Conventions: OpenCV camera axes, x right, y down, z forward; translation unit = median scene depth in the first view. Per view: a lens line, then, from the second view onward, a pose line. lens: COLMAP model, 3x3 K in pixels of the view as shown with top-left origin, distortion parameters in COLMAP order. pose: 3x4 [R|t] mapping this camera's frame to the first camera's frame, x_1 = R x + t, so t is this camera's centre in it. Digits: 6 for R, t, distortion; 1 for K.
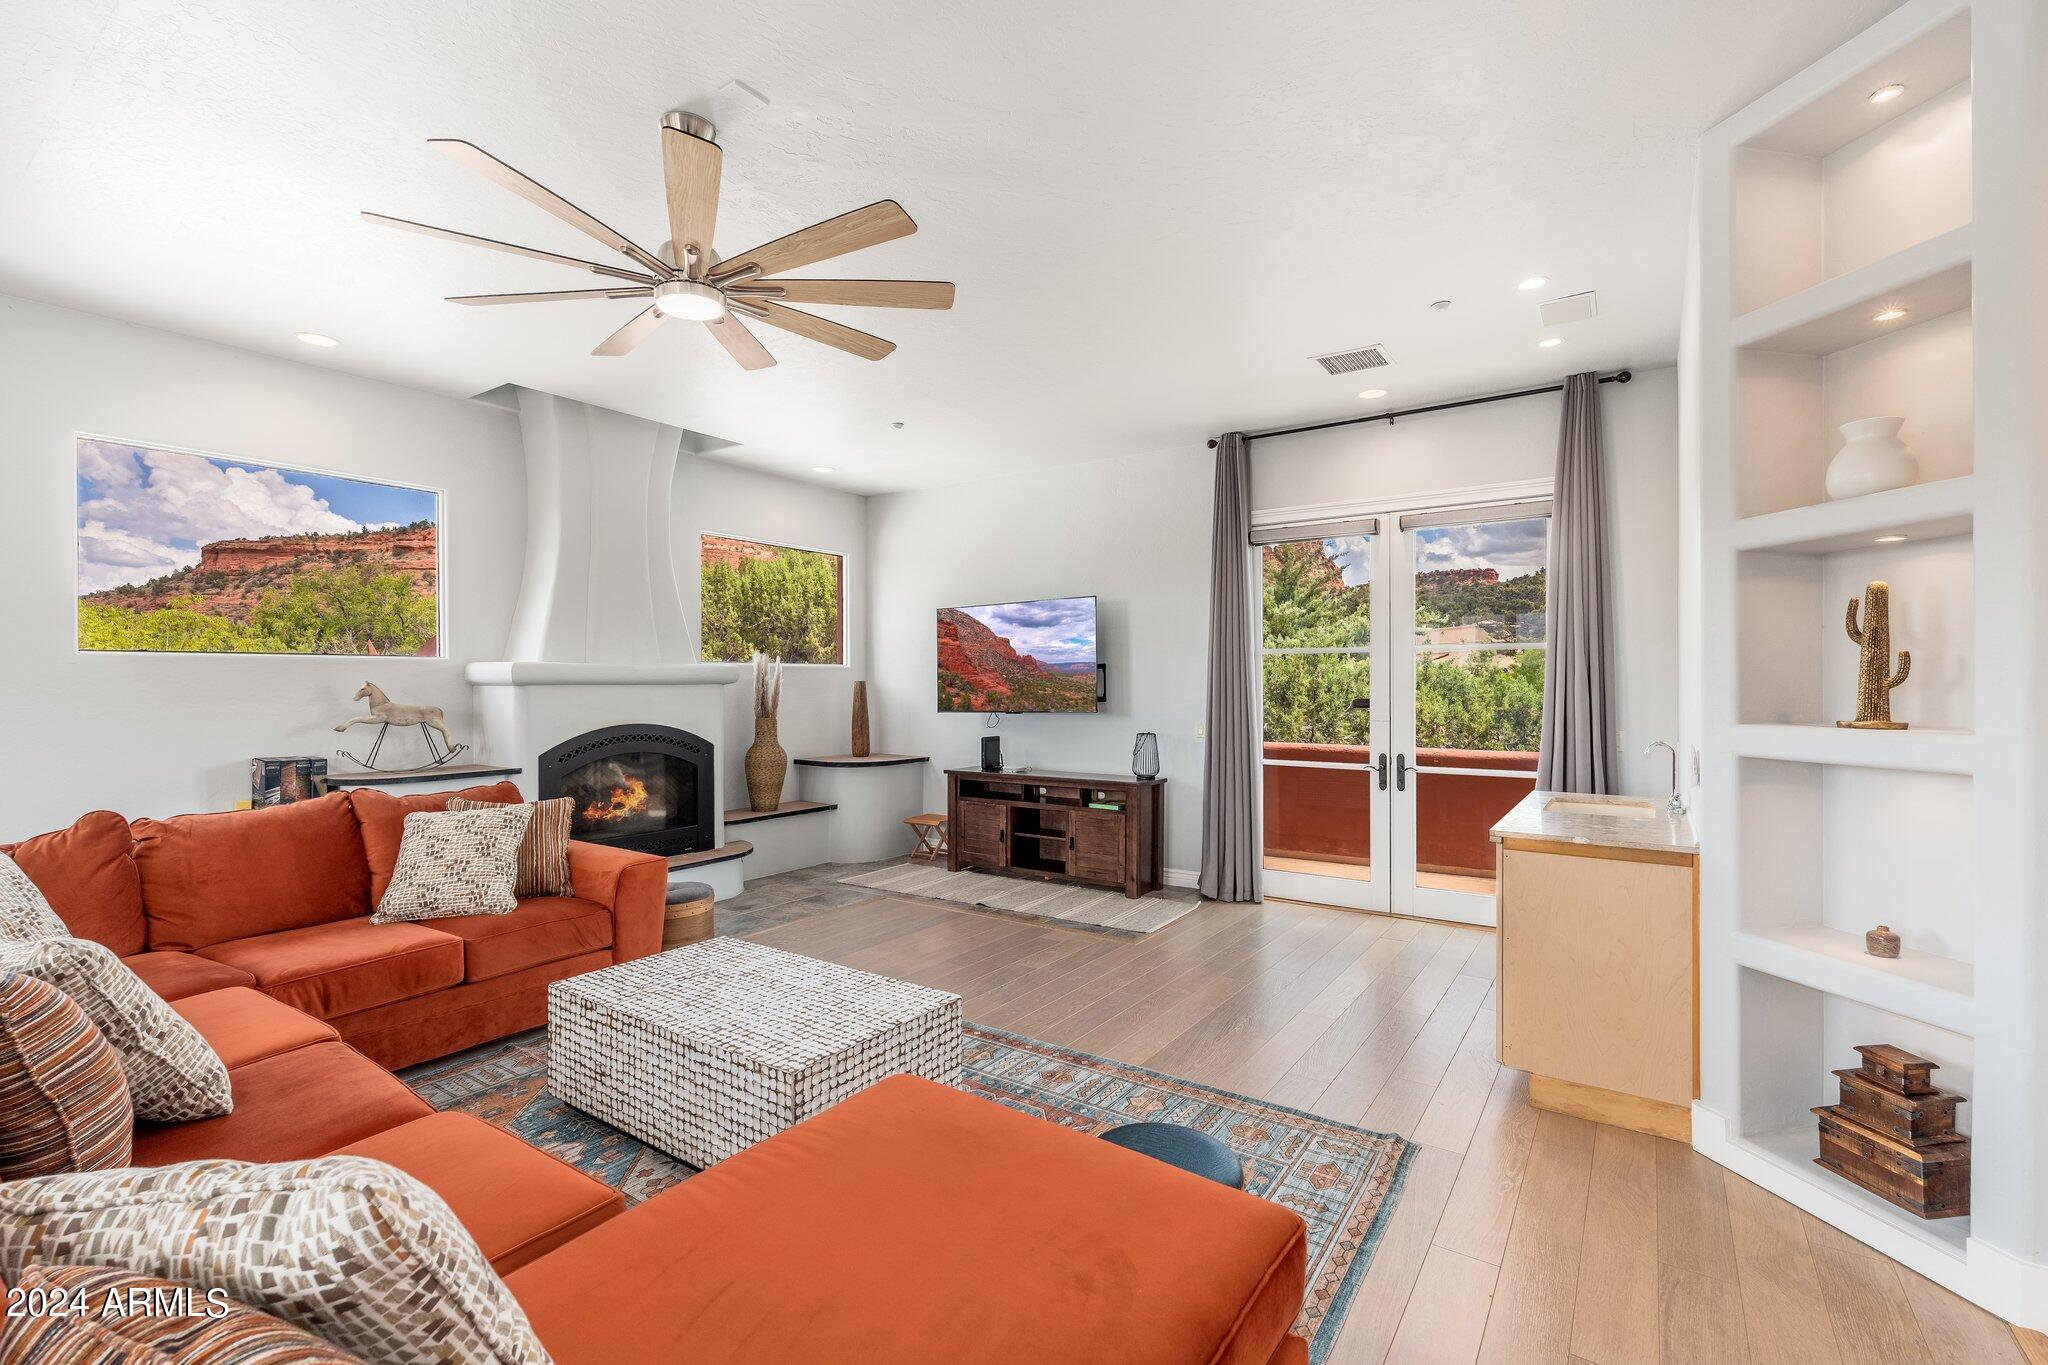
lens RADIAL K [[892.1, 0, 1029.2], [0, 892.1, 687.4], [0, 0, 1]] dist [-0.002384, -0.000396]
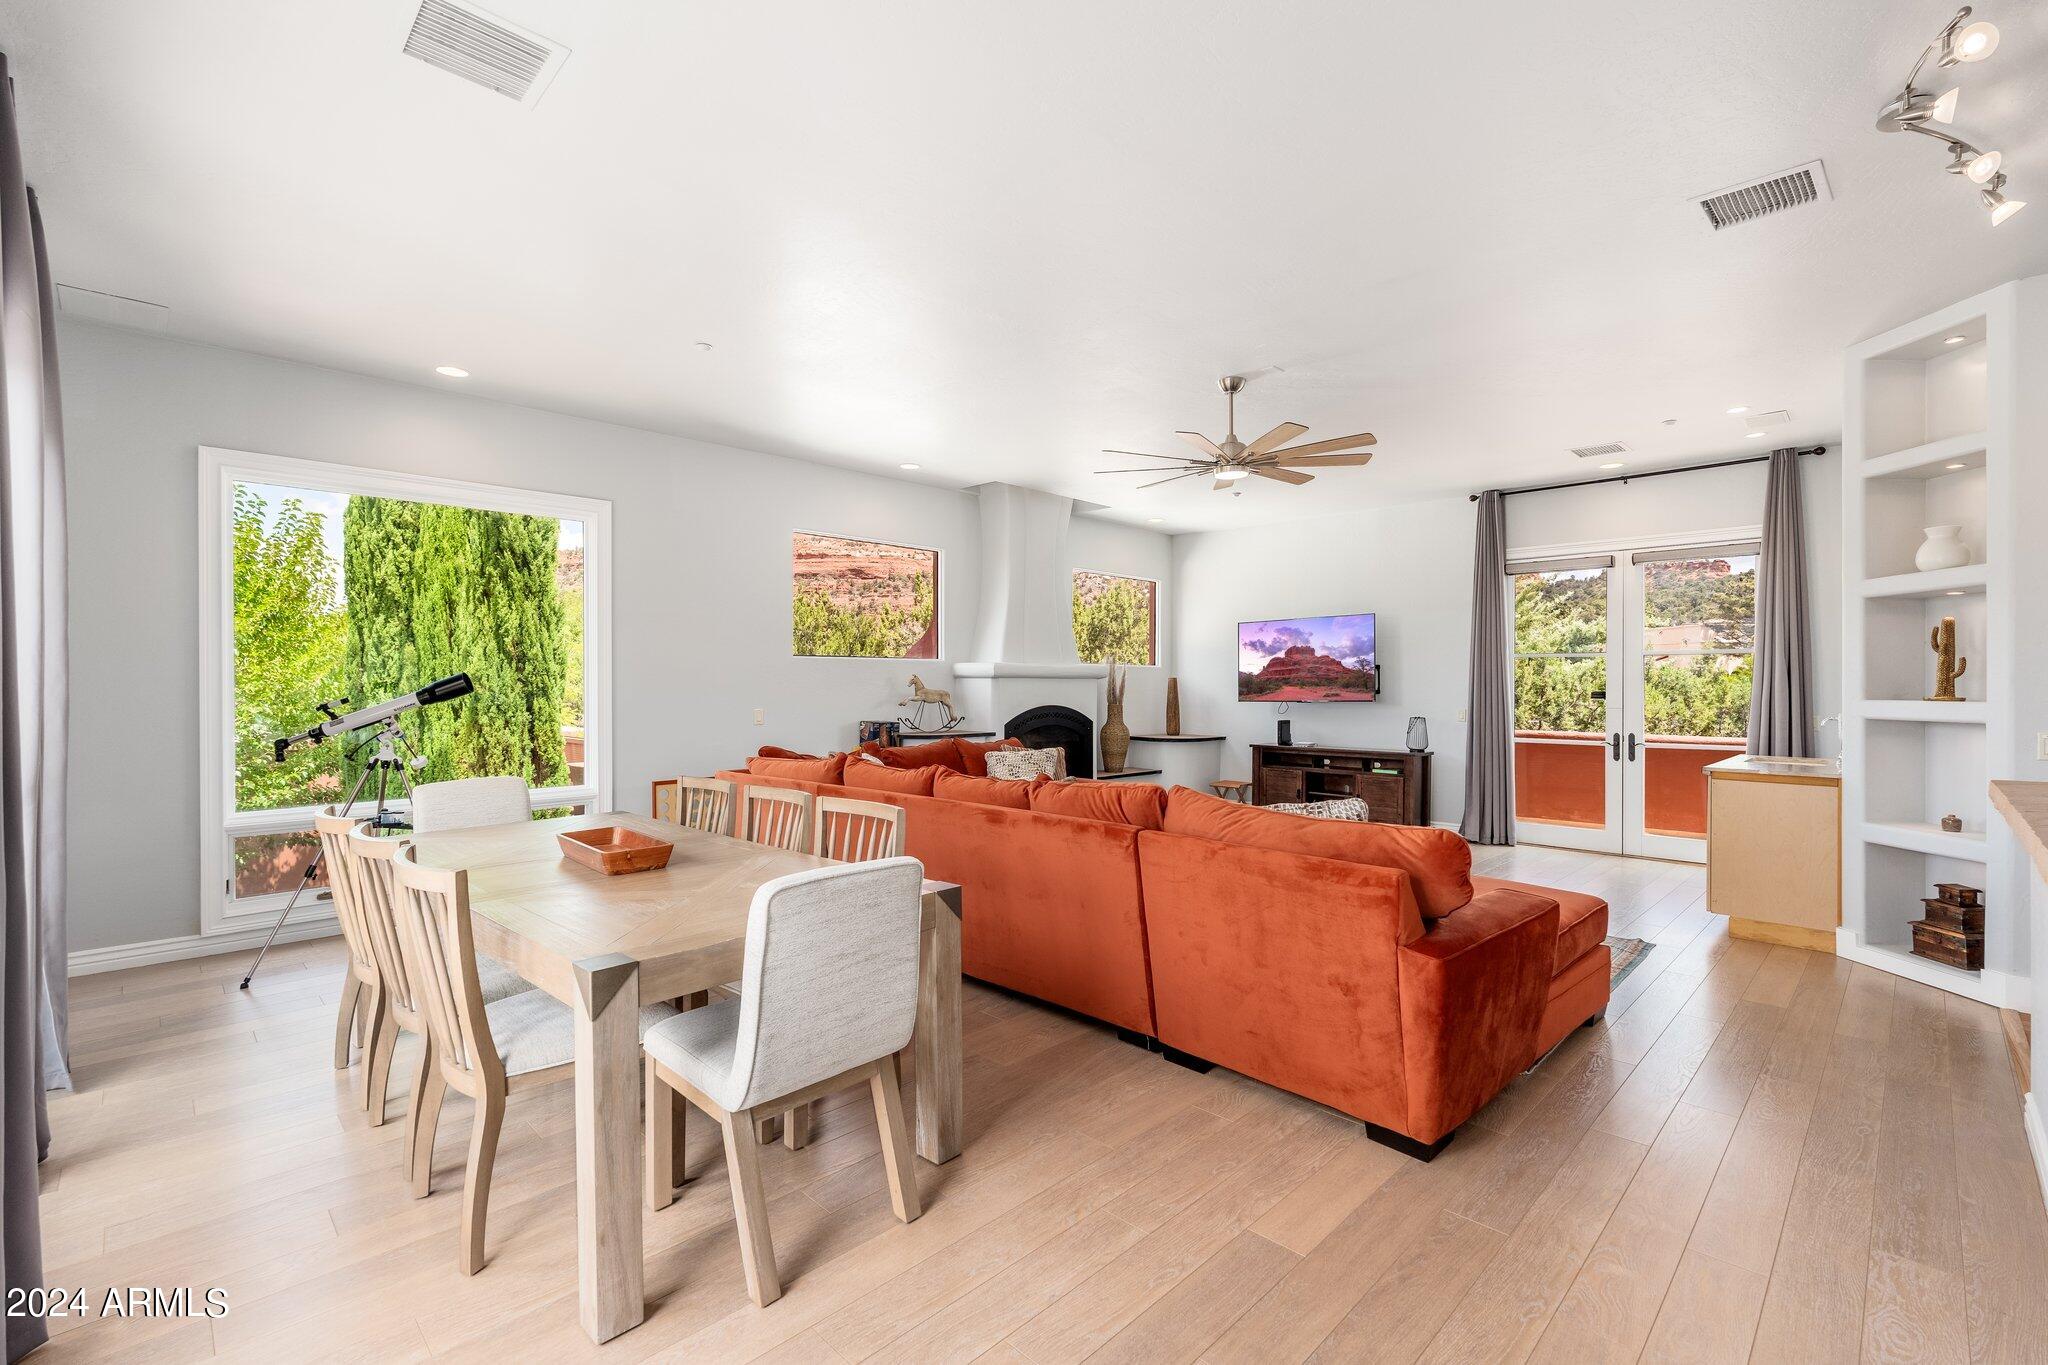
lens RADIAL K [[892.1, 0, 1029.2], [0, 892.1, 687.4], [0, 0, 1]] dist [-0.002384, -0.000396]
pose [[0.983497, 0.006191, -0.180816, -0.233961], [-0.006565, 0.999977, -0.001474, 0.015479], [0.180803, 0.002637, 0.983516, -0.482277]]
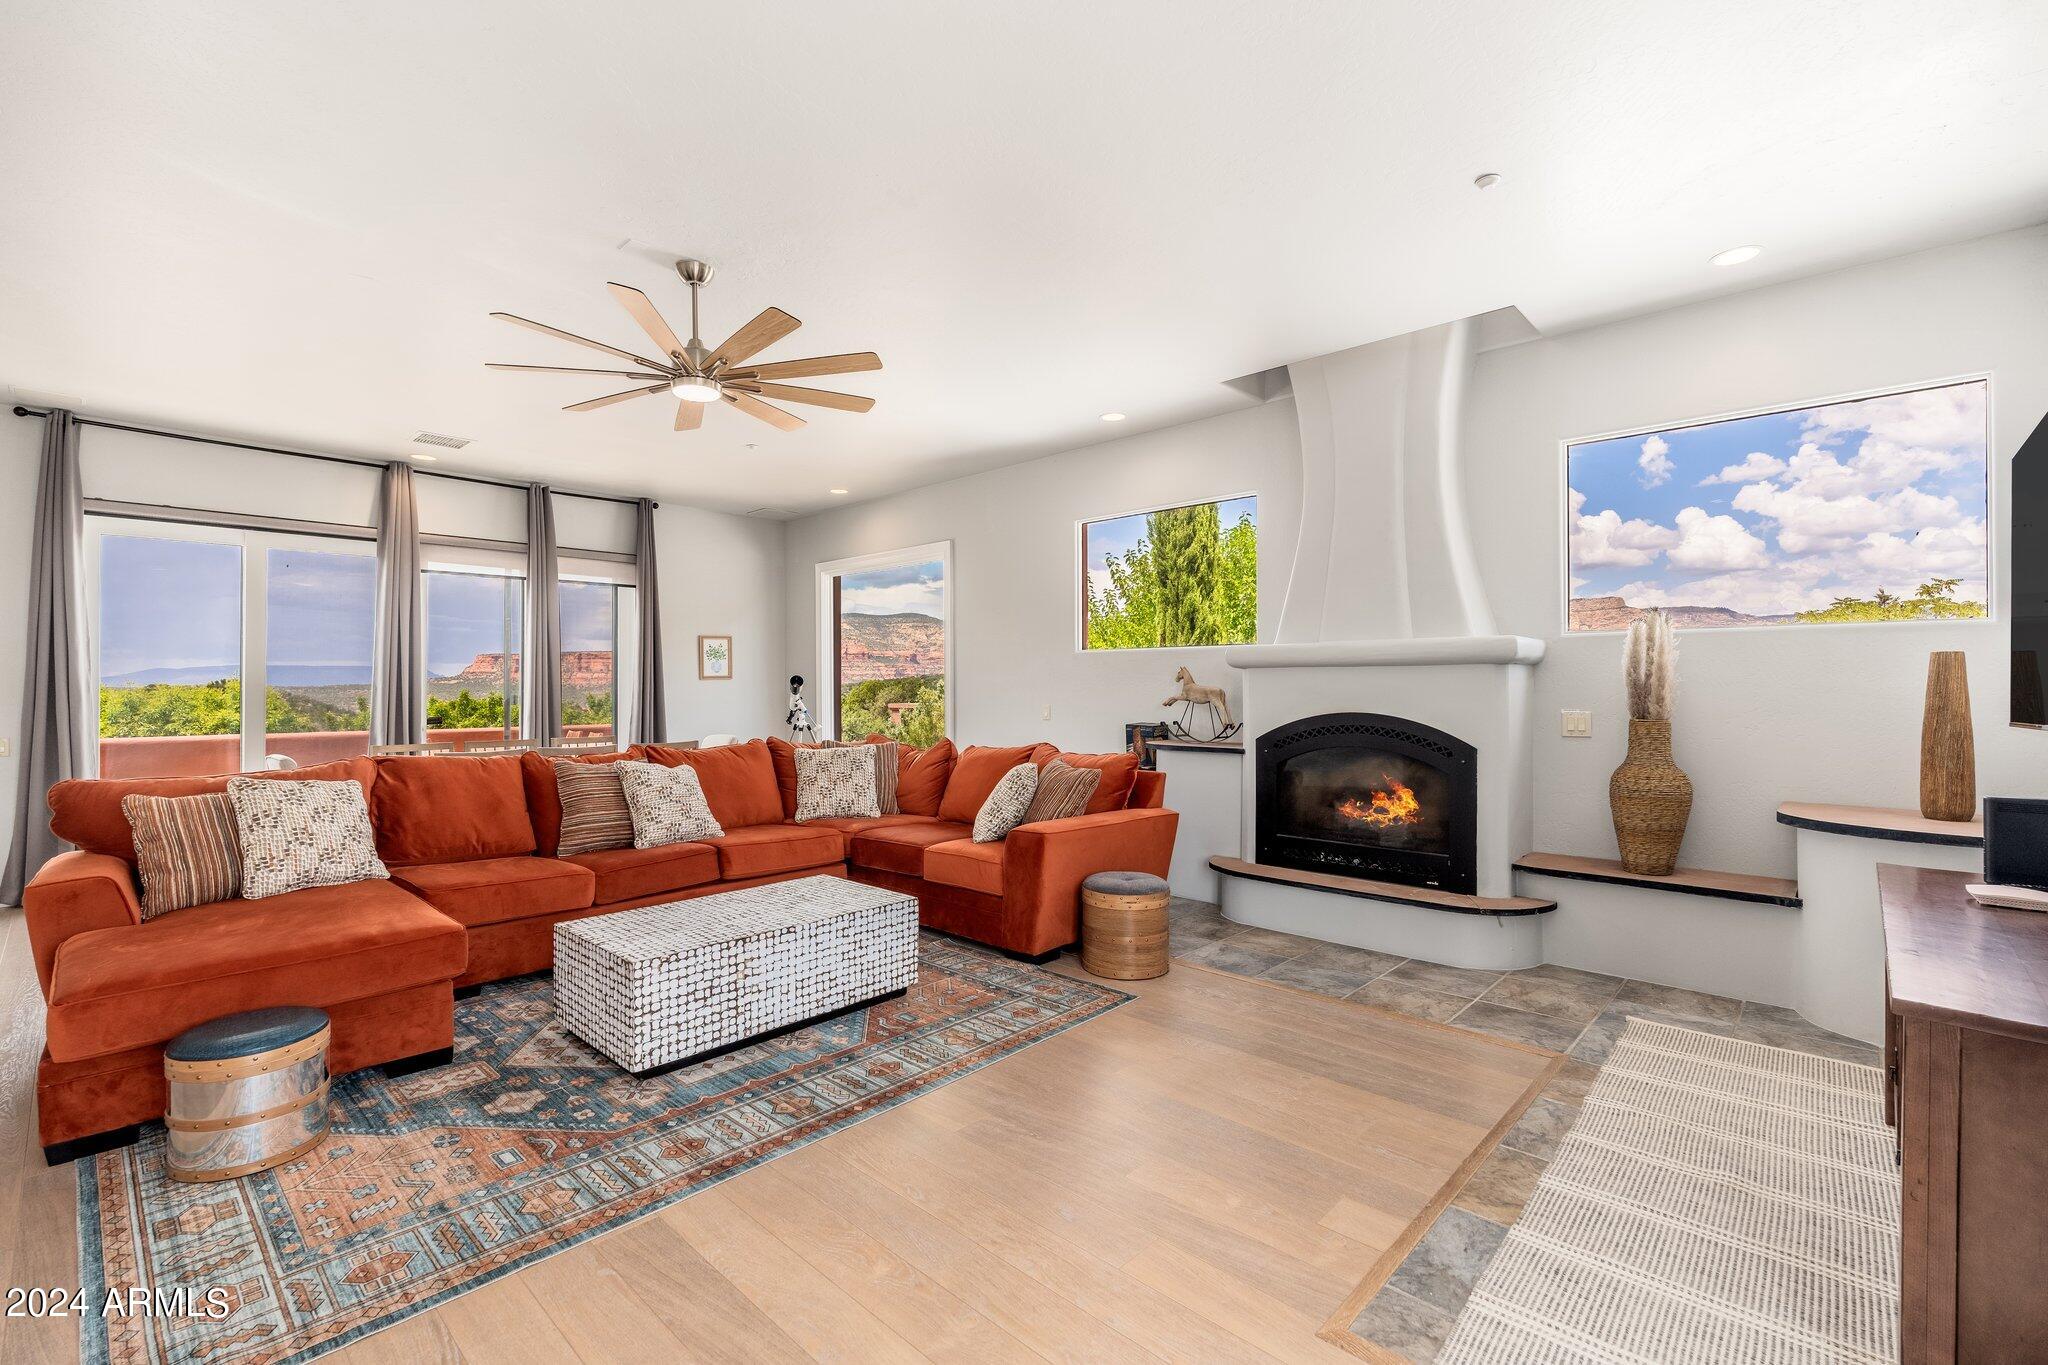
lens RADIAL K [[892.1, 0, 1029.2], [0, 892.1, 687.4], [0, 0, 1]] dist [-0.002384, -0.000396]
pose [[-0.138516, 0.009428, -0.990315, 0.483818], [-0.004553, 0.999938, 0.010157, 0.009117], [0.990350, 0.005916, -0.138464, 0.883295]]
